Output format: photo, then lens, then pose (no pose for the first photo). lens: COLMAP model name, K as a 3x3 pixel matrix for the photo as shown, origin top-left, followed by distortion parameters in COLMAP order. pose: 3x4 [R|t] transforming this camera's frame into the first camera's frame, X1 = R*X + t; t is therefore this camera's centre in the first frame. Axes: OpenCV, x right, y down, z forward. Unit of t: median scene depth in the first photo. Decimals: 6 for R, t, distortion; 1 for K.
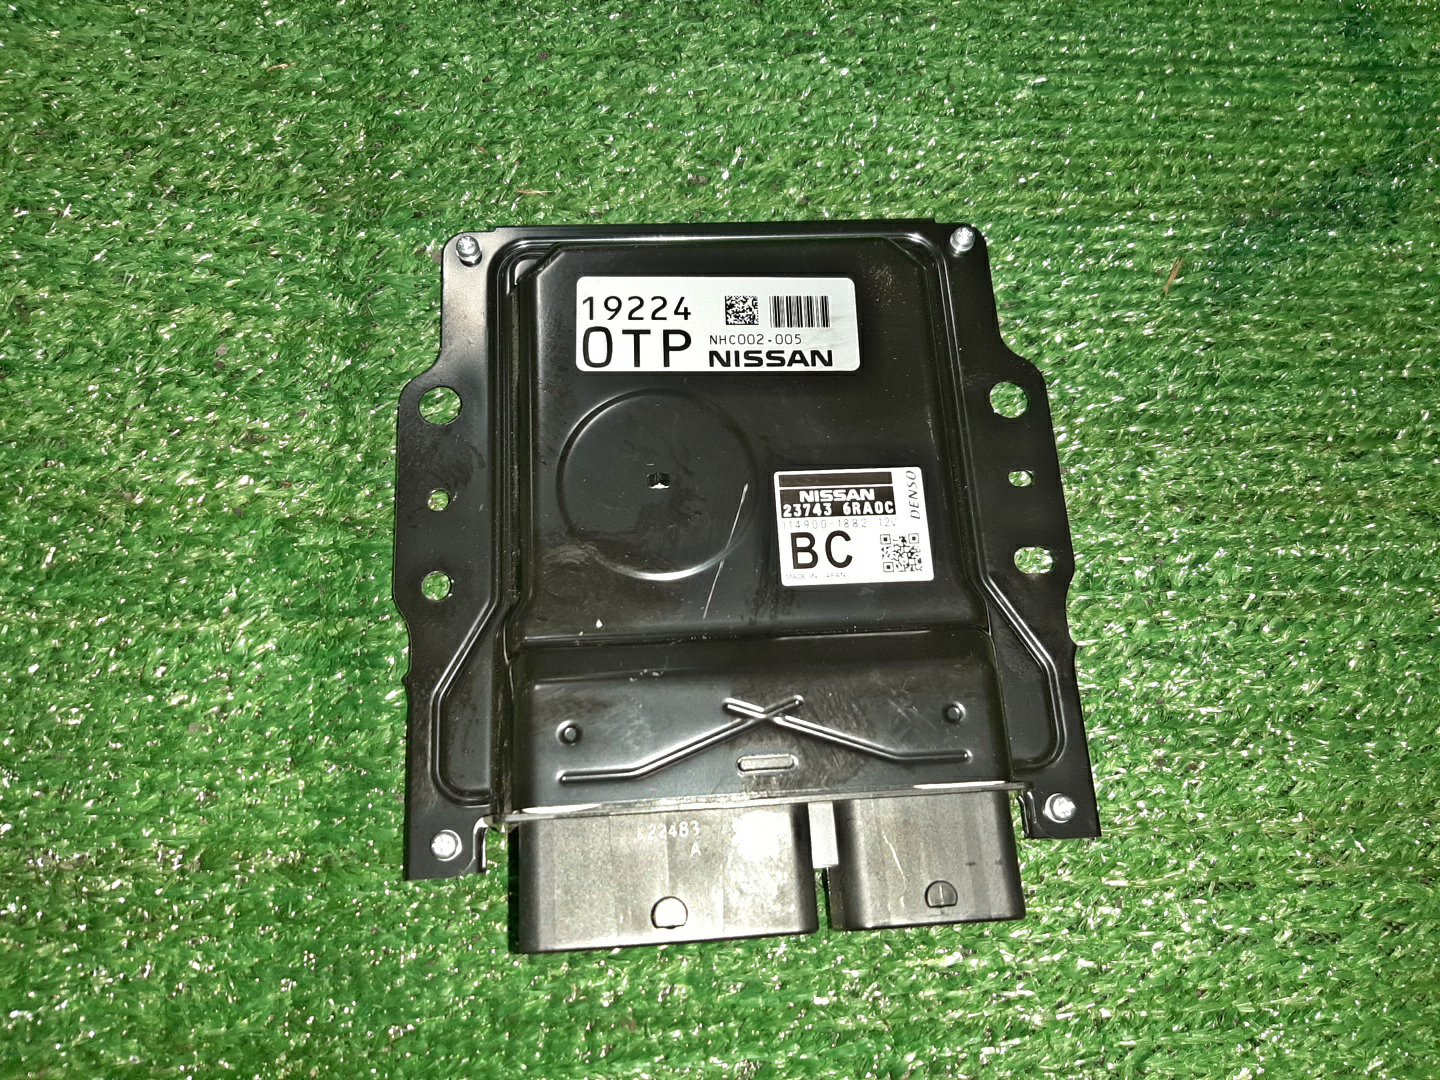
lens RADIAL K [[1211.8, 0, 715.6], [0, 1211.8, 536.9], [0, 0, 1]] dist [-0.007687, -0.129621]
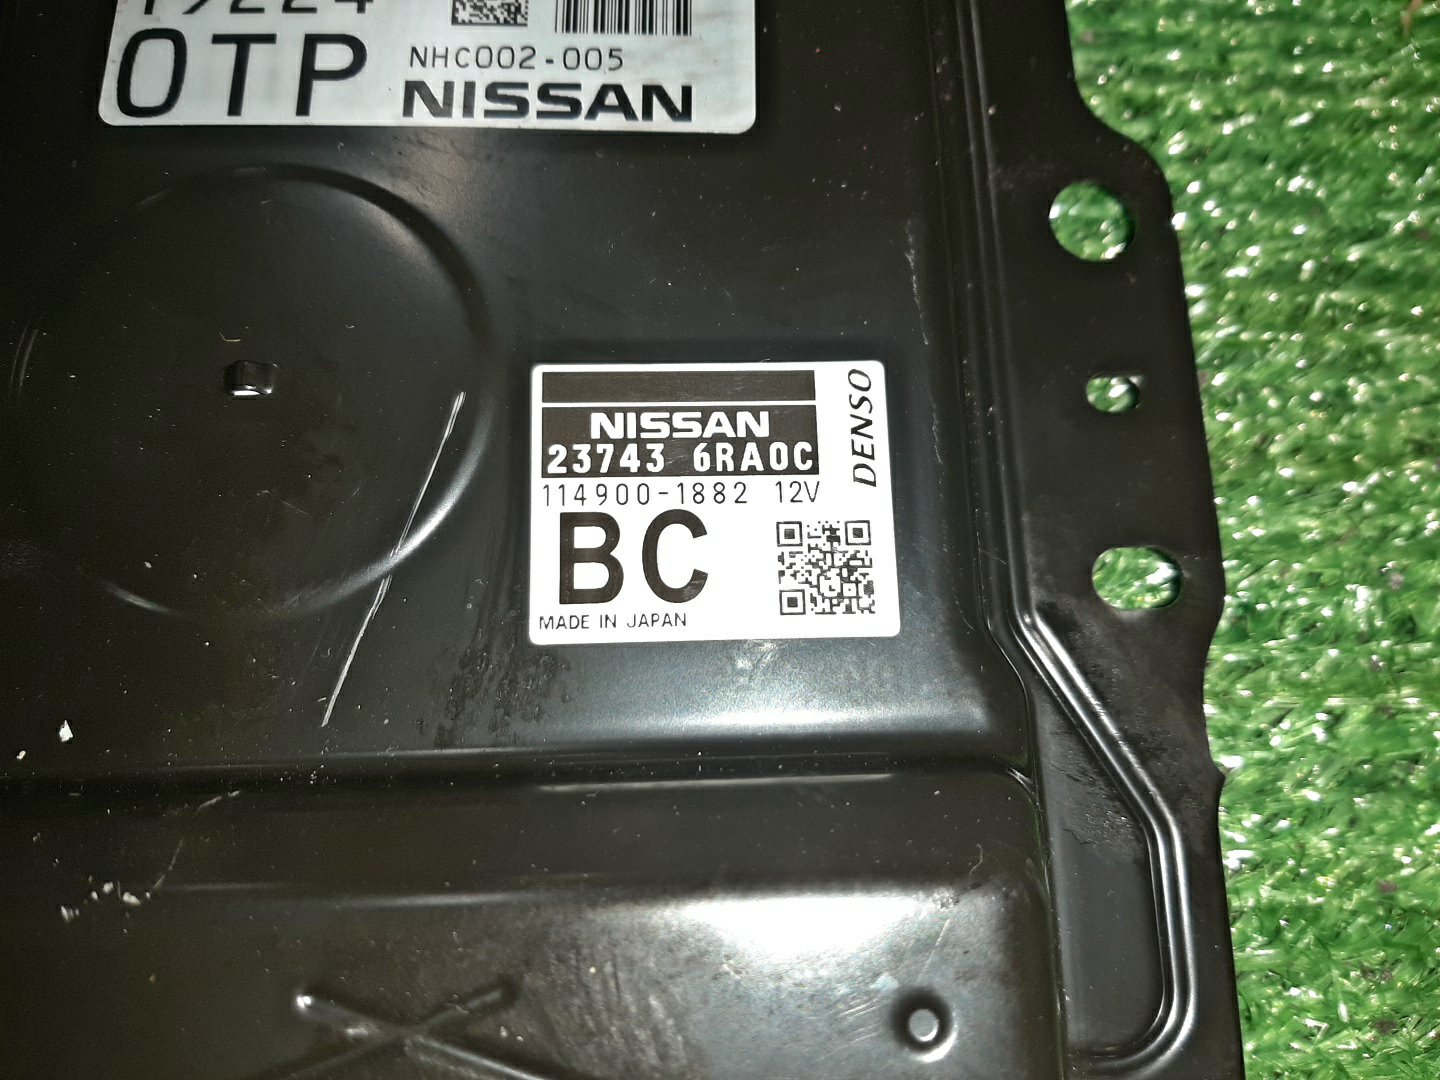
lens RADIAL K [[1211.8, 0, 722.6], [0, 1211.8, 550.9], [0, 0, 1]] dist [-0.007687, -0.129621]
pose [[0.999514, 0.024703, -0.019013, 0.119759], [-0.022869, 0.995562, 0.091292, -0.028381], [0.021183, -0.090813, 0.995643, 0.559443]]
